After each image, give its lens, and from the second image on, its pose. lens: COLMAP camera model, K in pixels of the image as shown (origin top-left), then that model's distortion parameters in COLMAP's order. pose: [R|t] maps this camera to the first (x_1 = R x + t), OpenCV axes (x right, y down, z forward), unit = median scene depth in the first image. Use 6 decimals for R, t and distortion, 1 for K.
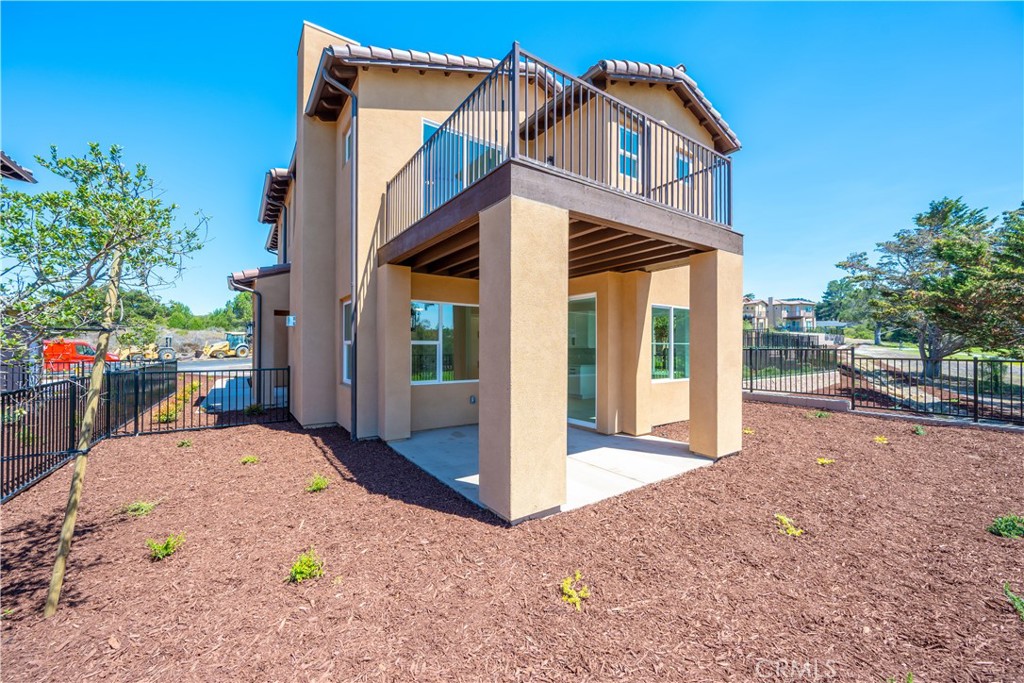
lens RADIAL K [[399.2, 0, 512.9], [0, 399.2, 344.1], [0, 0, 1]] dist [0.000041, -0.000426]
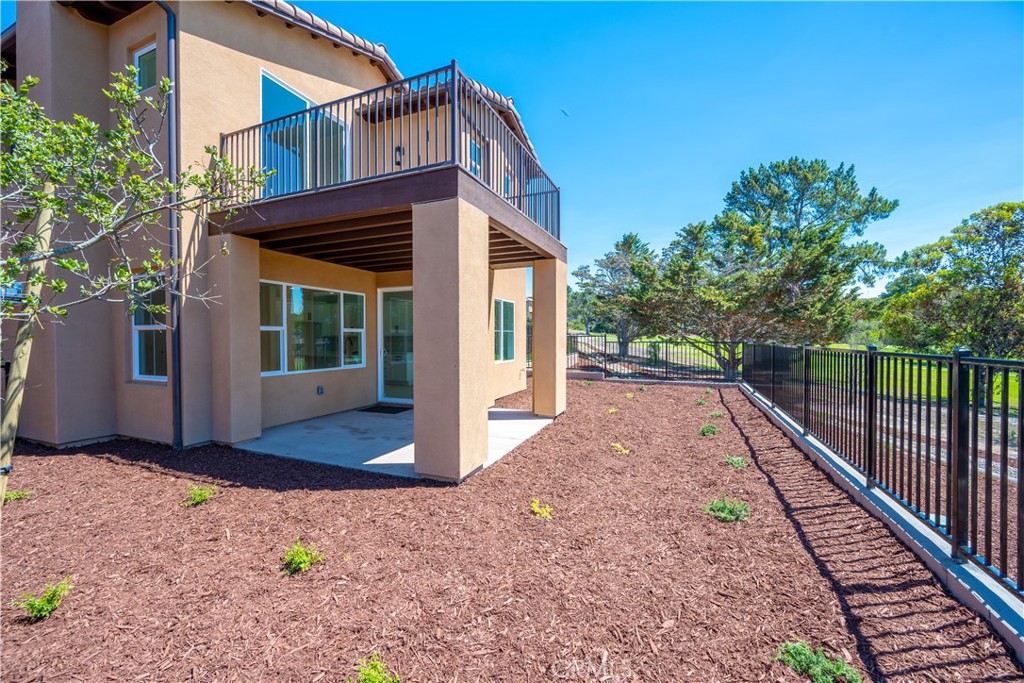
lens RADIAL K [[399.2, 0, 511.7], [0, 399.2, 343.0], [0, 0, 1]] dist [0.000041, -0.000426]
pose [[0.845951, -0.012448, 0.533116, -0.259953], [0.001173, 0.999769, 0.021482, 0.010956], [-0.533260, -0.017548, 0.845770, -0.030120]]
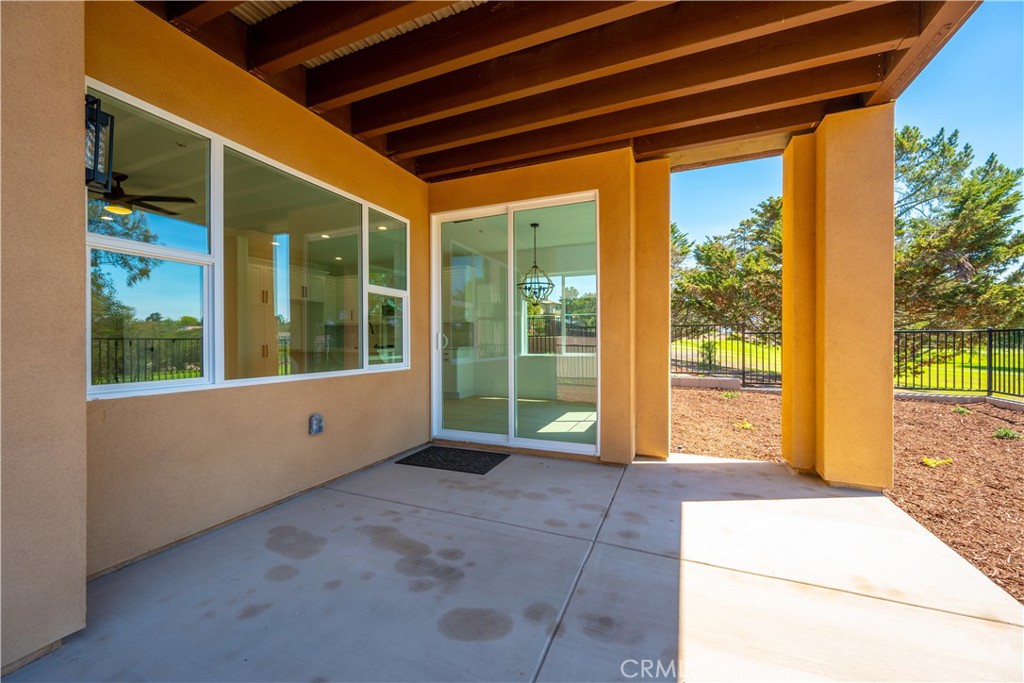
lens RADIAL K [[399.2, 0, 511.7], [0, 399.2, 342.2], [0, 0, 1]] dist [0.000041, -0.000426]
pose [[0.847547, -0.005086, 0.530696, -0.172242], [0.001342, 0.999971, 0.007439, 0.067938], [-0.530719, -0.005593, 0.847529, 0.685054]]
